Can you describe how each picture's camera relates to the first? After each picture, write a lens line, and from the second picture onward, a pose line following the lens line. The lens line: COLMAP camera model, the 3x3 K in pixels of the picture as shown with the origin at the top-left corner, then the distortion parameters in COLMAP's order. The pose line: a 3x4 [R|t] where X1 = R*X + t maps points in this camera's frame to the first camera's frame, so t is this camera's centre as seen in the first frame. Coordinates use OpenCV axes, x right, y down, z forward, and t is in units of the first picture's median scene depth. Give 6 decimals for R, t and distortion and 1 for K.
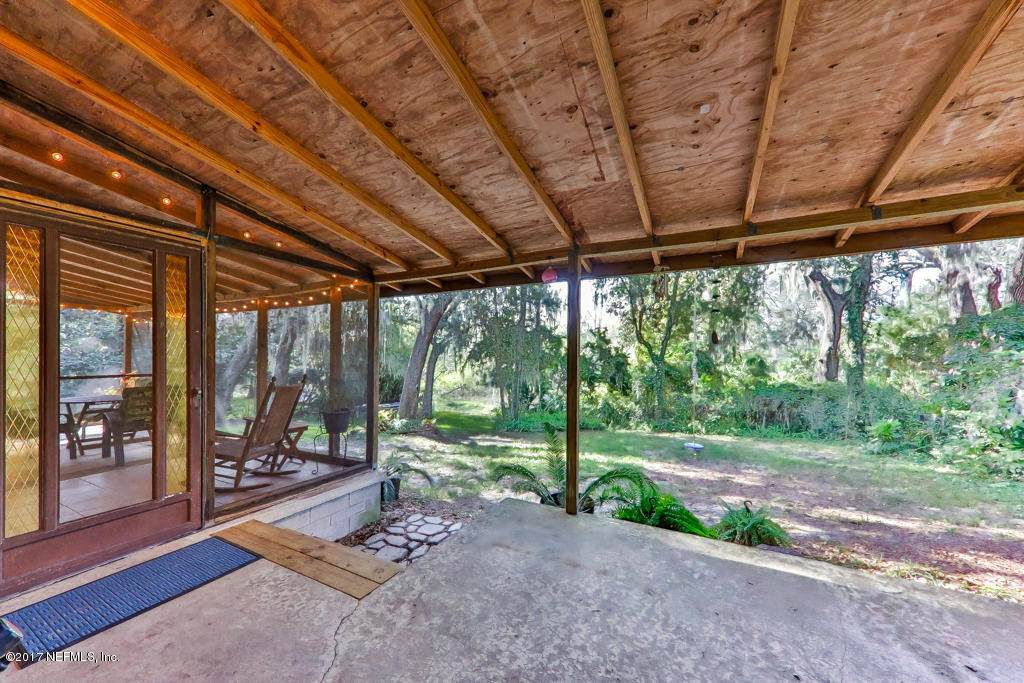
lens RADIAL K [[369.3, 0, 510.1], [0, 369.3, 357.5], [0, 0, 1]] dist [-0.001037, -0.000053]
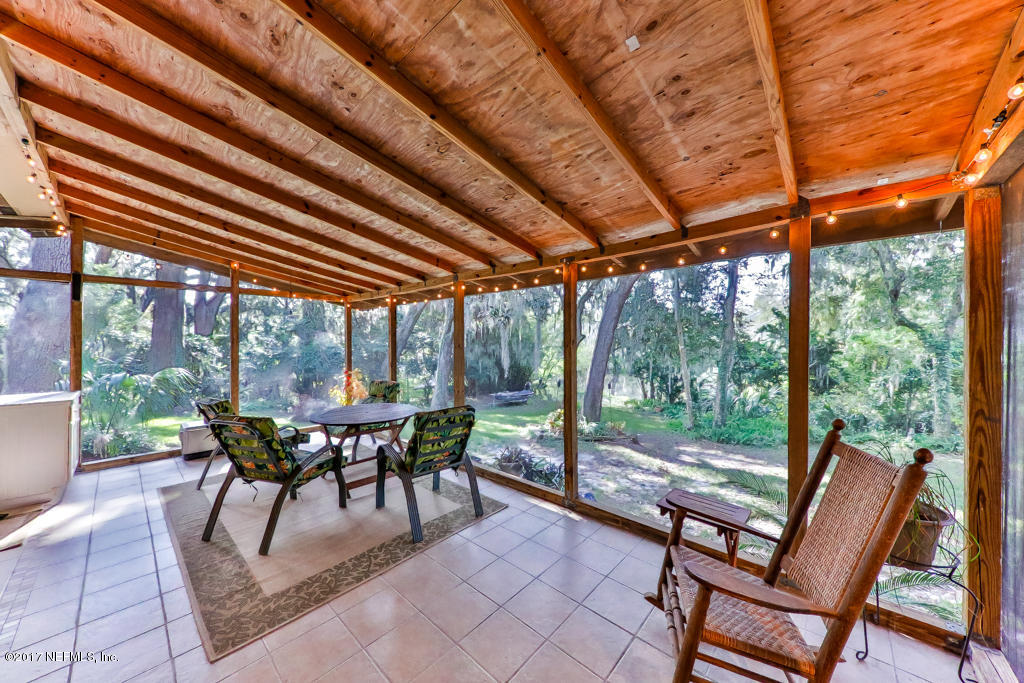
lens RADIAL K [[356.8, 0, 516.7], [0, 356.8, 330.3], [0, 0, 1]] dist [0.032612, -0.005742]
pose [[0.974130, -0.022398, -0.224876, -0.278142], [0.012970, 0.998977, -0.043317, -0.009810], [0.225617, 0.039279, 0.973424, 0.166677]]
